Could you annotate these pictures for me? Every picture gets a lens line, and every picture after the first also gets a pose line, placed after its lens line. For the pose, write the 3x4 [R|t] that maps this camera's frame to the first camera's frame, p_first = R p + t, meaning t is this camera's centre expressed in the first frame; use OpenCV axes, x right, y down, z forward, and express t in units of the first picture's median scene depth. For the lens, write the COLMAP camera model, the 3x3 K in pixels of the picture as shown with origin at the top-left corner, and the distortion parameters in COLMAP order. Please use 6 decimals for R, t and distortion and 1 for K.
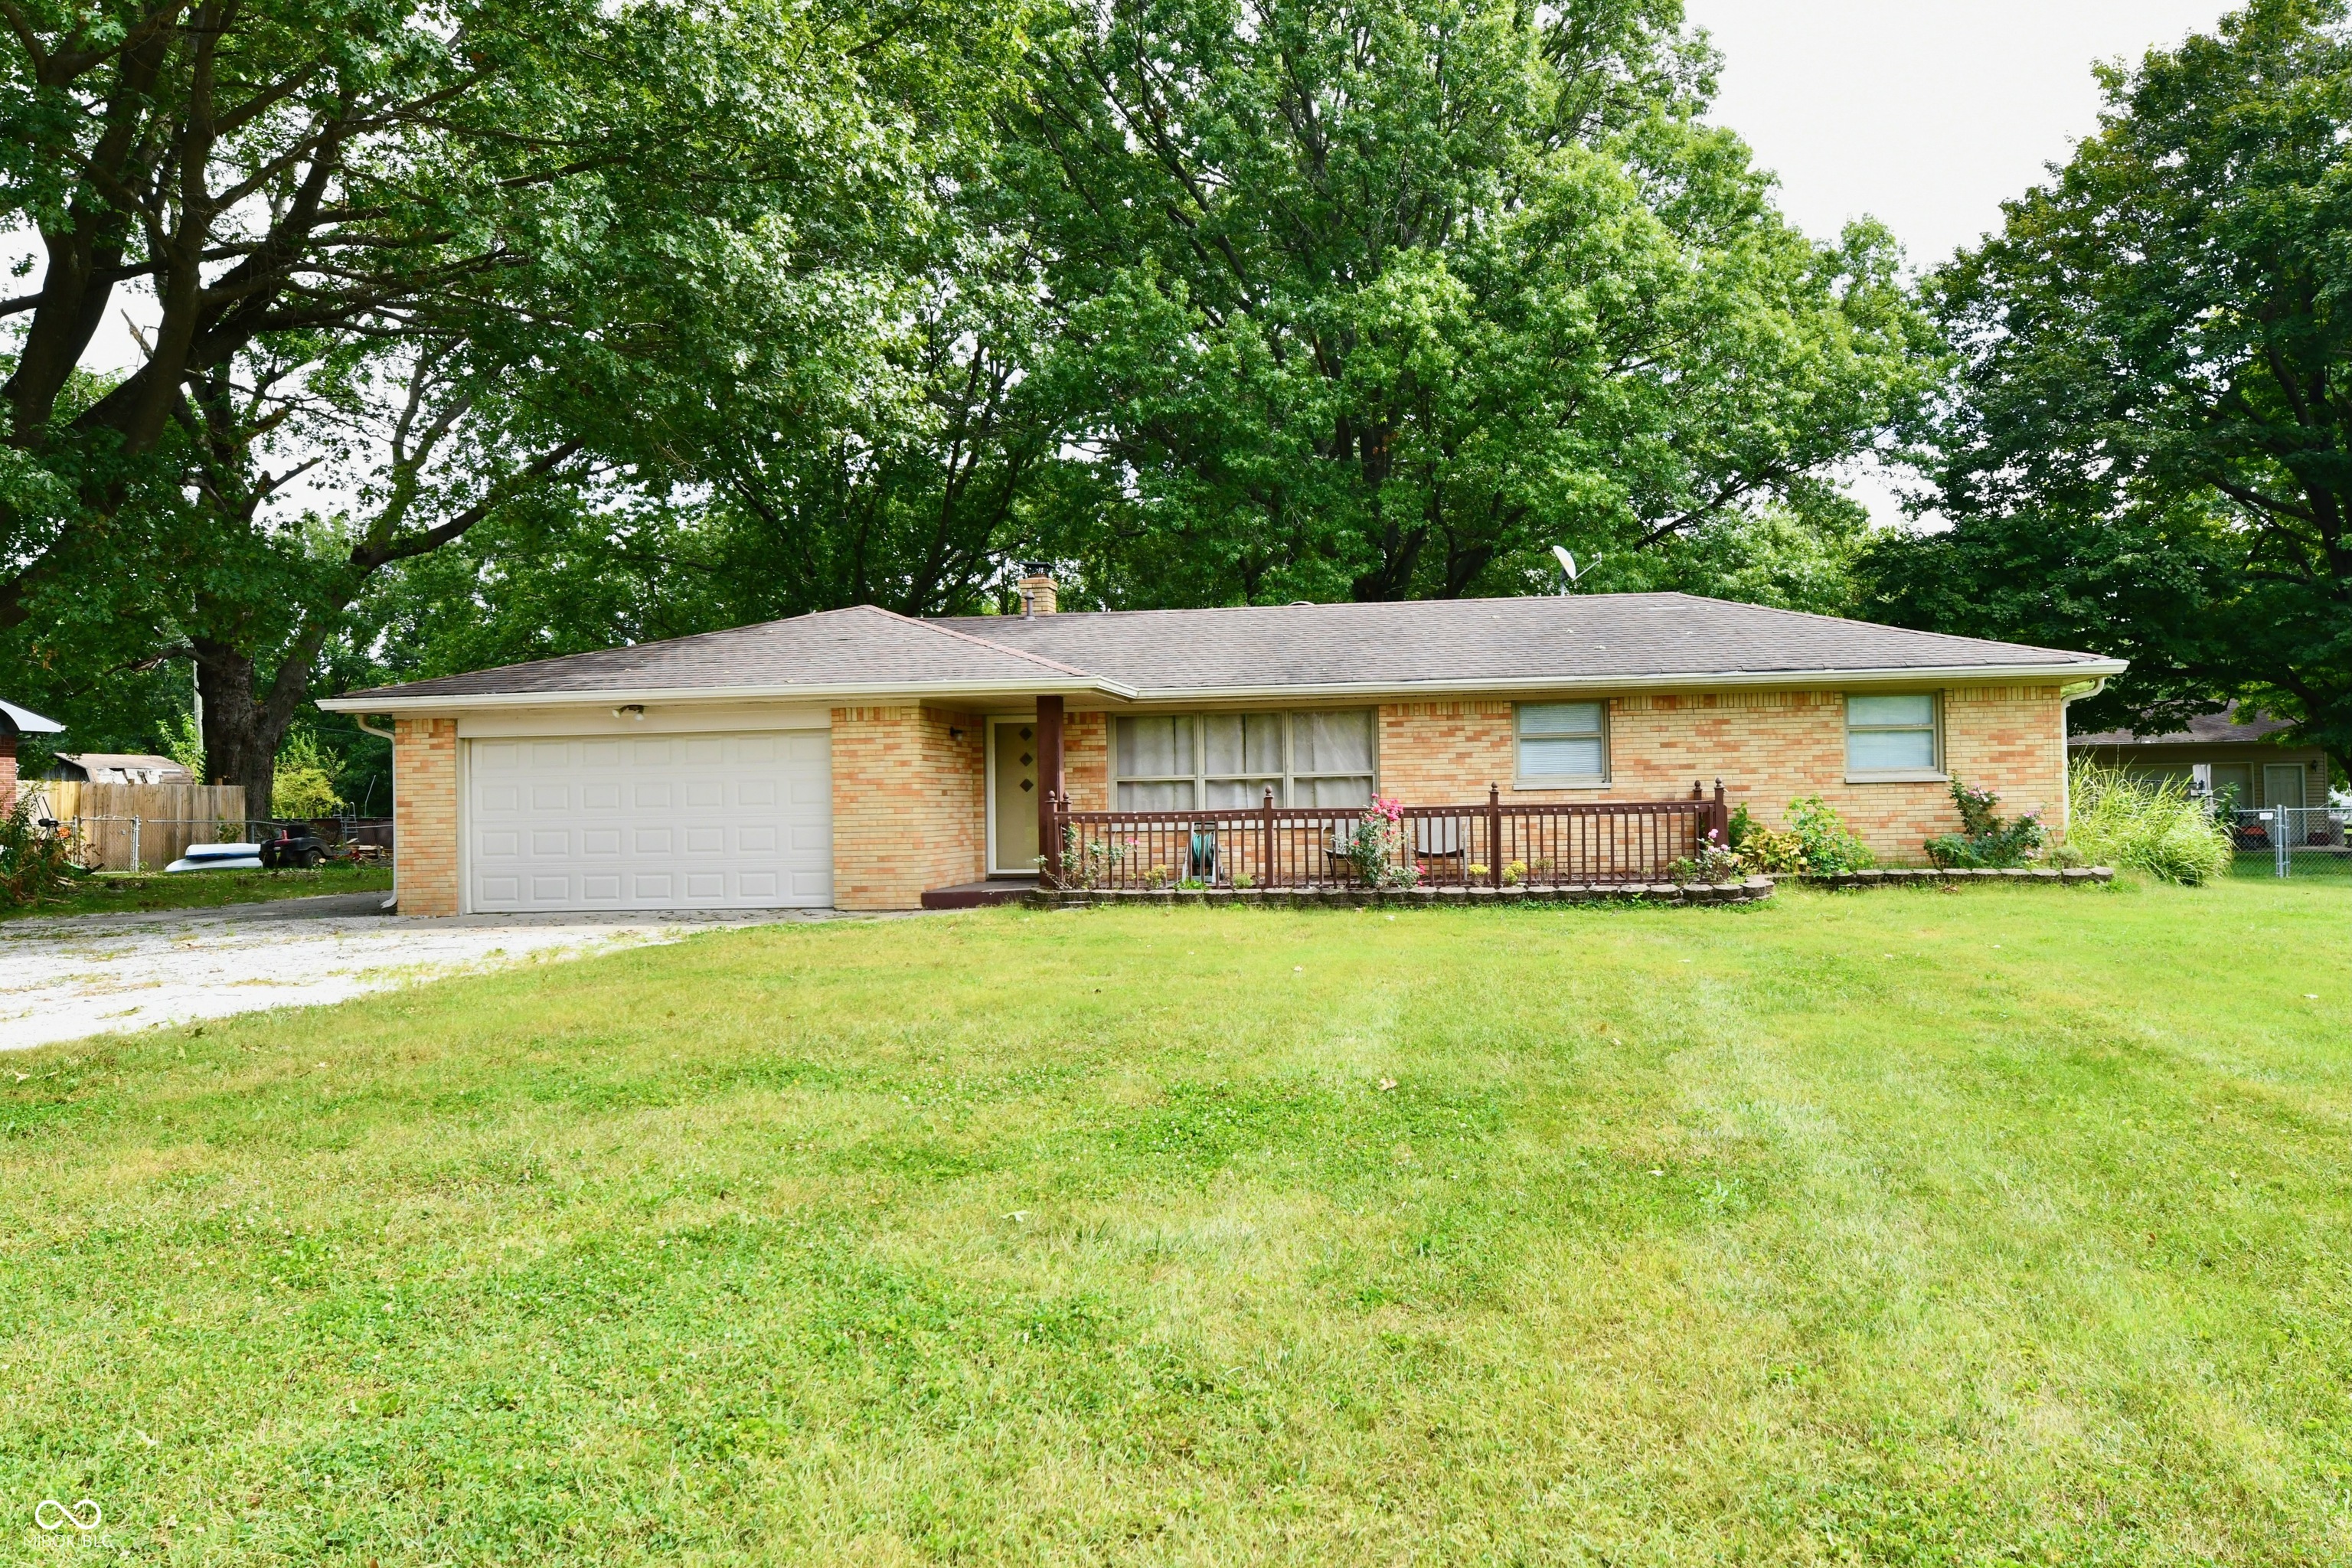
lens RADIAL K [[1135.7, 0, 1176.6], [0, 1135.7, 734.3], [0, 0, 1]] dist [0.001072, 0.000128]
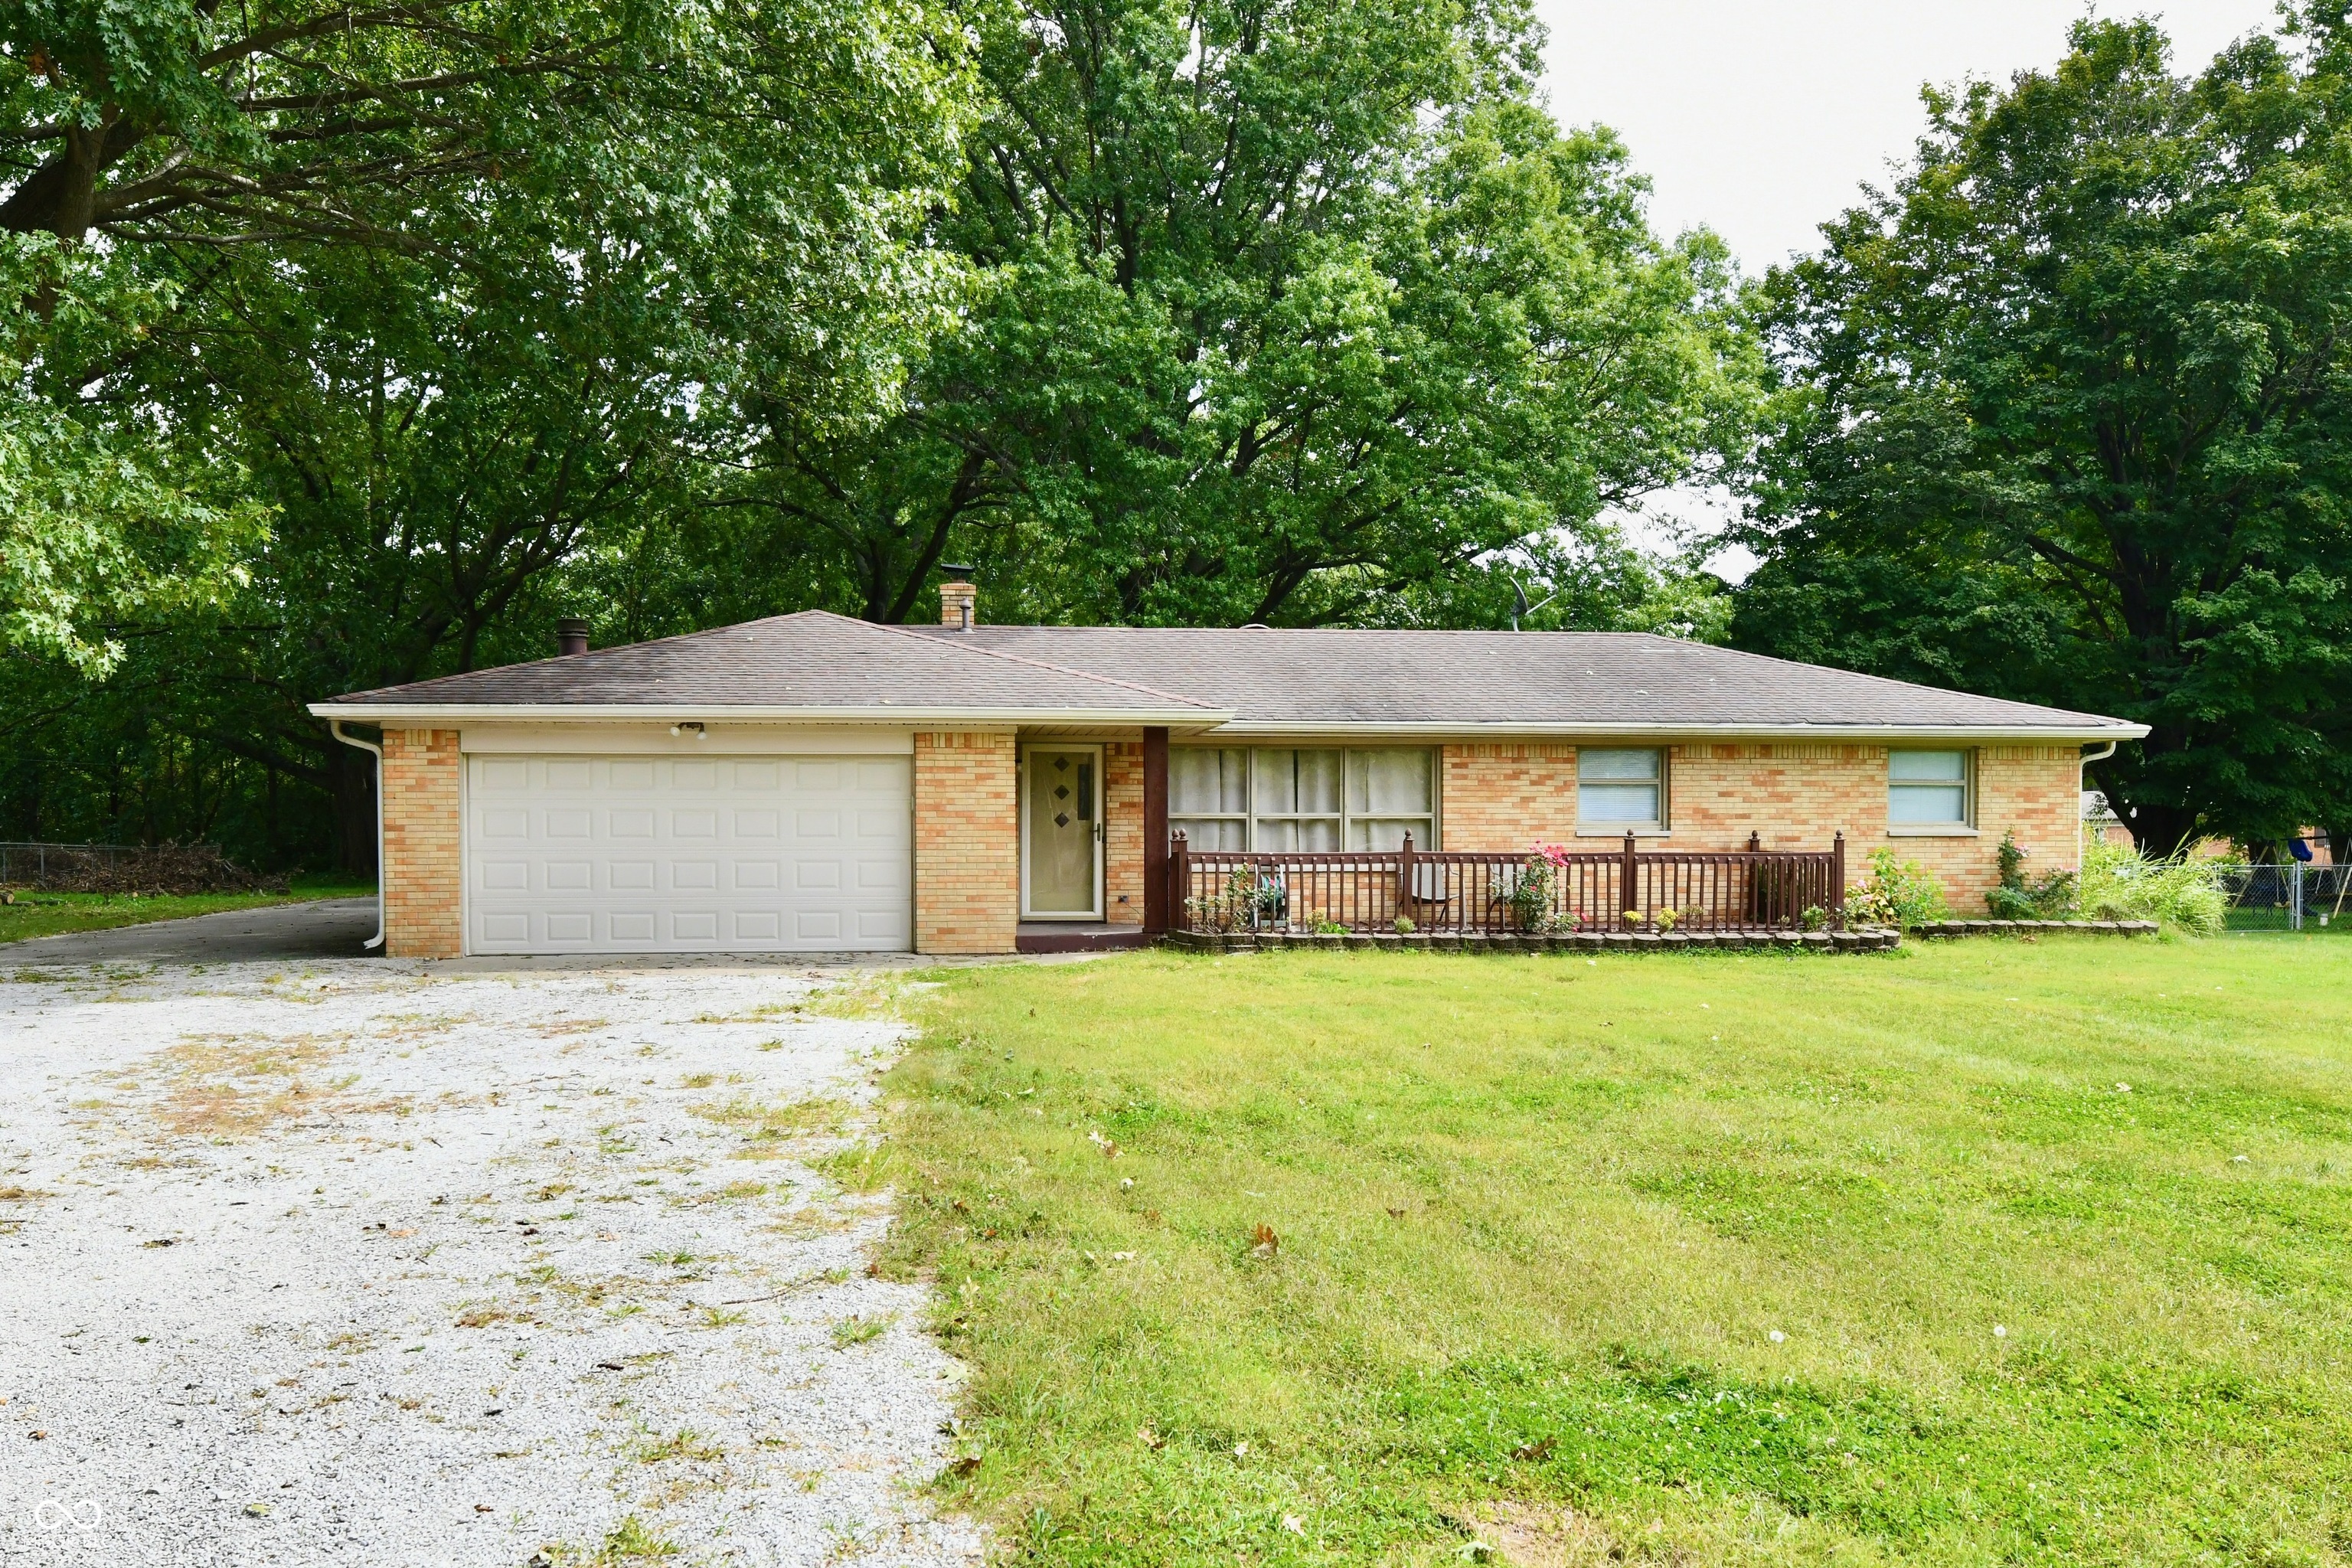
lens RADIAL K [[1296.6, 0, 1176.0], [0, 1296.6, 784.0], [0, 0, 1]] dist [-0.001865, -0.000366]
pose [[0.987835, 0.025851, 0.153344, -0.226176], [-0.028405, 0.999491, 0.014488, -0.002519], [-0.152892, -0.018668, 0.988067, -0.052709]]
